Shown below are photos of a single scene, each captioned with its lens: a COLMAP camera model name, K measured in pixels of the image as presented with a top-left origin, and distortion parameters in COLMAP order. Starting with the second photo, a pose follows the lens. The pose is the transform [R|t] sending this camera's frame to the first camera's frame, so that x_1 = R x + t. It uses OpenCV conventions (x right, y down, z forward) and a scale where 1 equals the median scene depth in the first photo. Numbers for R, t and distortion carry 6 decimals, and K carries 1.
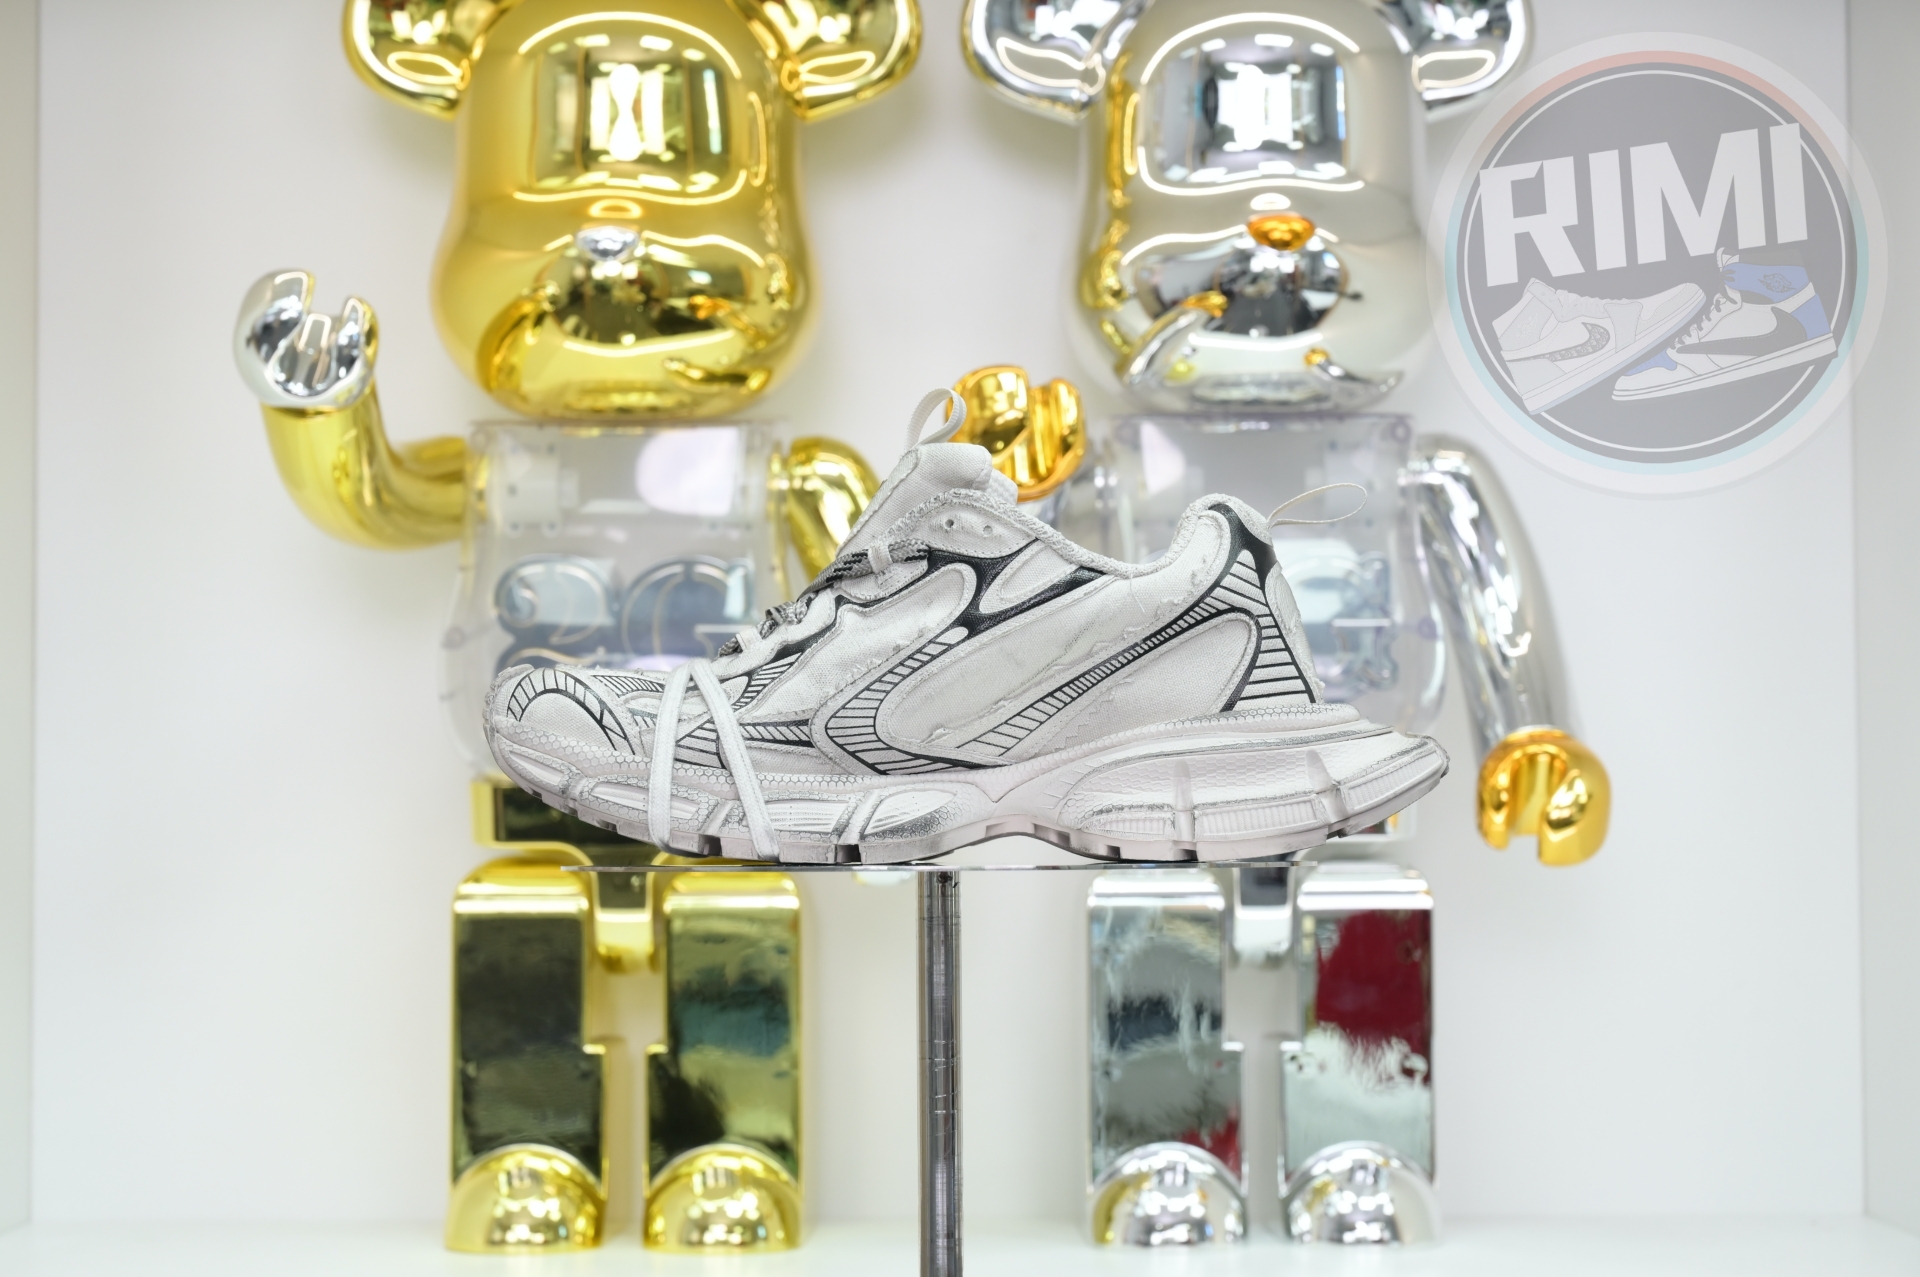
lens RADIAL K [[3779.7, 0, 960.0], [0, 3779.7, 638.5], [0, 0, 1]] dist [0.024551, 0.039381]
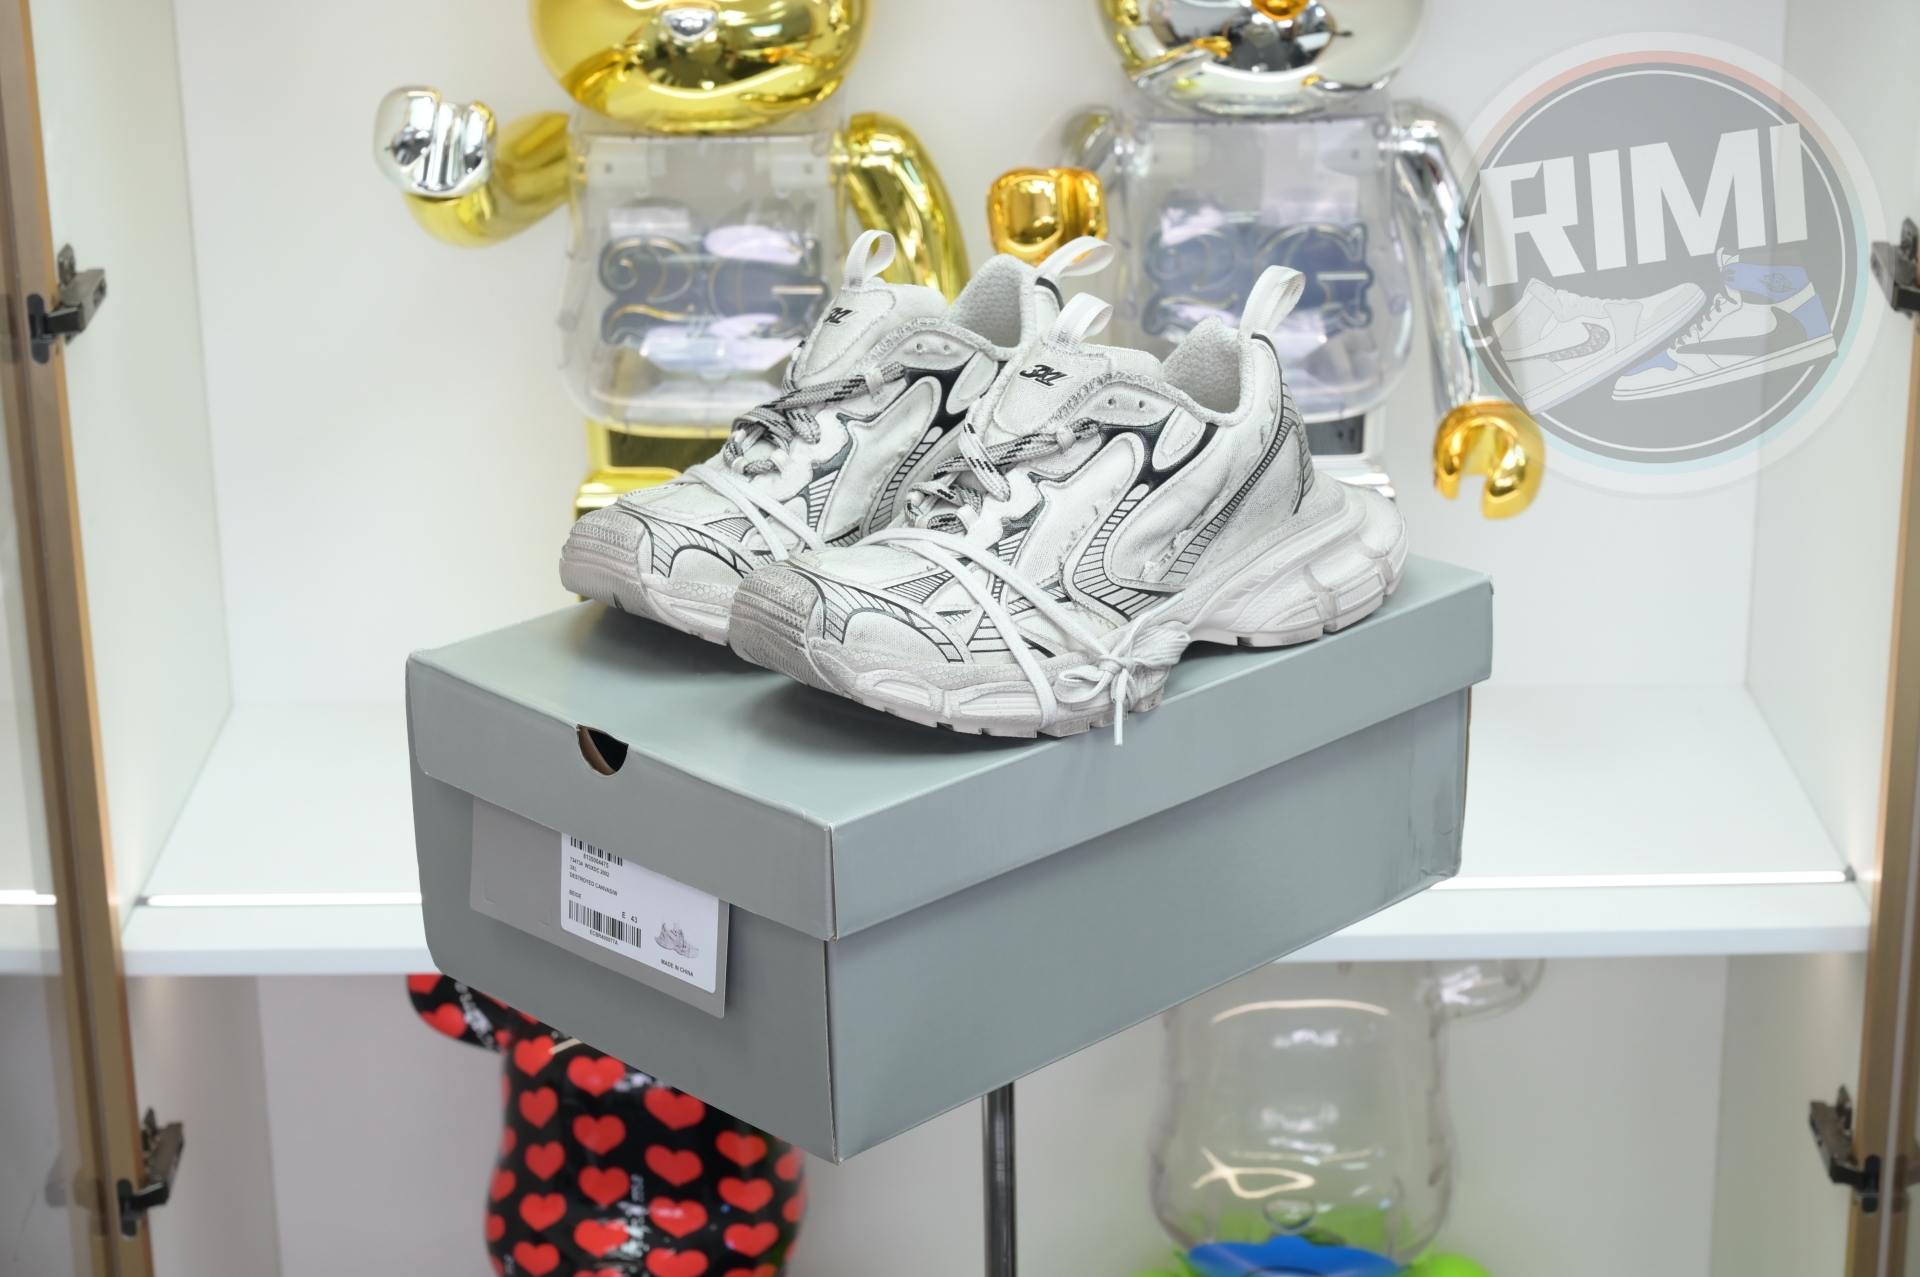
lens RADIAL K [[3779.7, 0, 960.0], [0, 3779.7, 638.5], [0, 0, 1]] dist [0.024551, 0.039381]
pose [[0.999952, -0.009569, -0.001977, -0.010655], [0.009589, 0.922121, 0.386782, -0.360278], [-0.001878, -0.386783, 0.922169, -0.119536]]
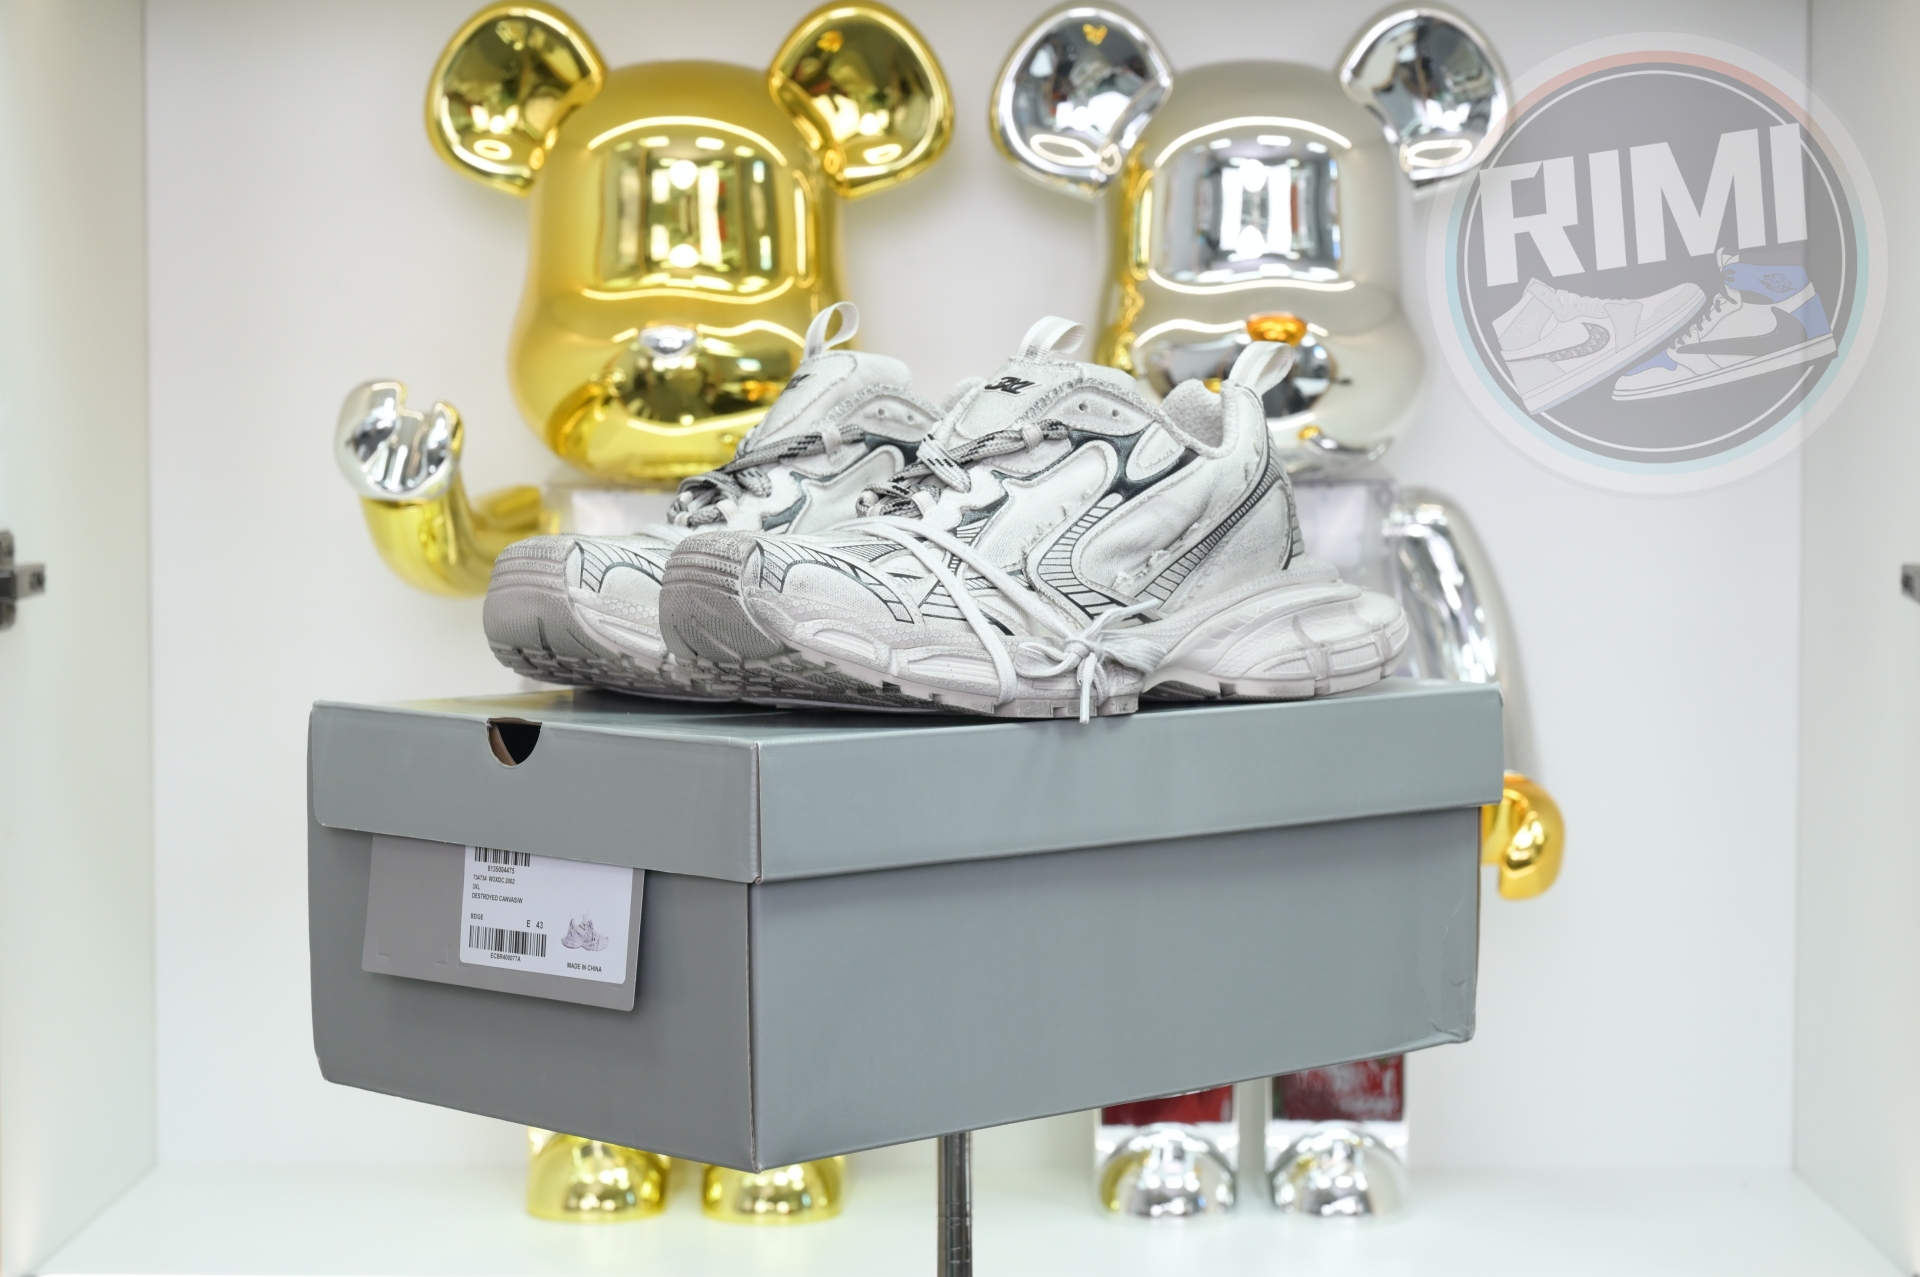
lens RADIAL K [[3779.7, 0, 960.0], [0, 3779.7, 638.5], [0, 0, 1]] dist [0.024551, 0.039381]
pose [[0.999929, 0.005782, -0.010455, 0.004260], [-0.004668, 0.994601, 0.103663, -0.128382], [0.010998, -0.103607, 0.994557, -0.106387]]
